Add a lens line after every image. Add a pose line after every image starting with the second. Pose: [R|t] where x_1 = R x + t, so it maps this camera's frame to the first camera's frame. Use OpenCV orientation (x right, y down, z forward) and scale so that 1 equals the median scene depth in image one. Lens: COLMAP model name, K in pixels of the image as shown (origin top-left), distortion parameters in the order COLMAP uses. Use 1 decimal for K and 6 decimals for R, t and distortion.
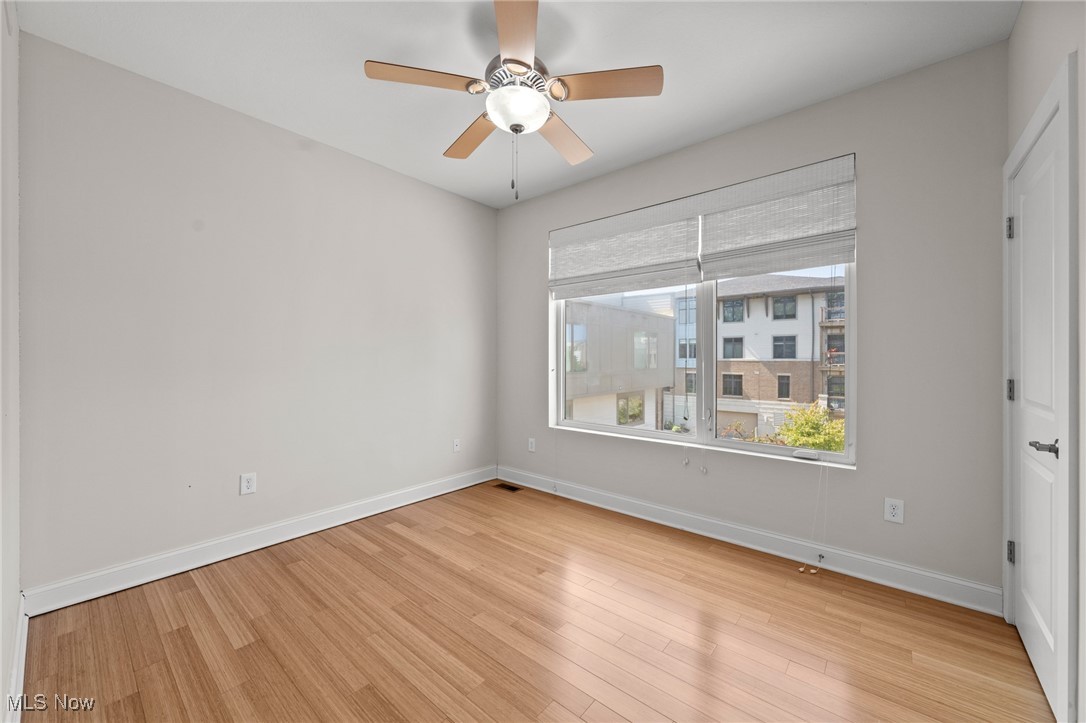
lens RADIAL K [[423.5, 0, 545.3], [0, 423.5, 357.0], [0, 0, 1]] dist [-0.002280, 0.000059]
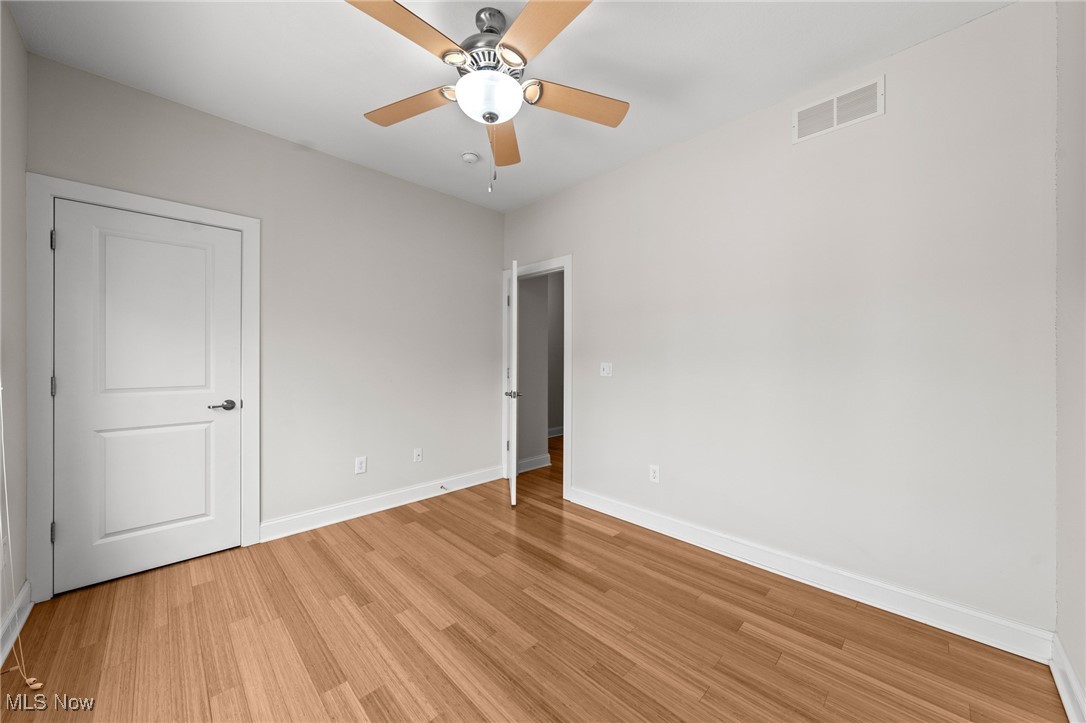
lens RADIAL K [[391.1, 0, 546.3], [0, 391.1, 359.5], [0, 0, 1]] dist [-0.000679, -0.000082]
pose [[-0.996804, -0.003918, 0.079793, -0.268888], [-0.003682, 0.999988, 0.003105, -0.000121], [-0.079804, 0.002802, -0.996807, 1.906185]]
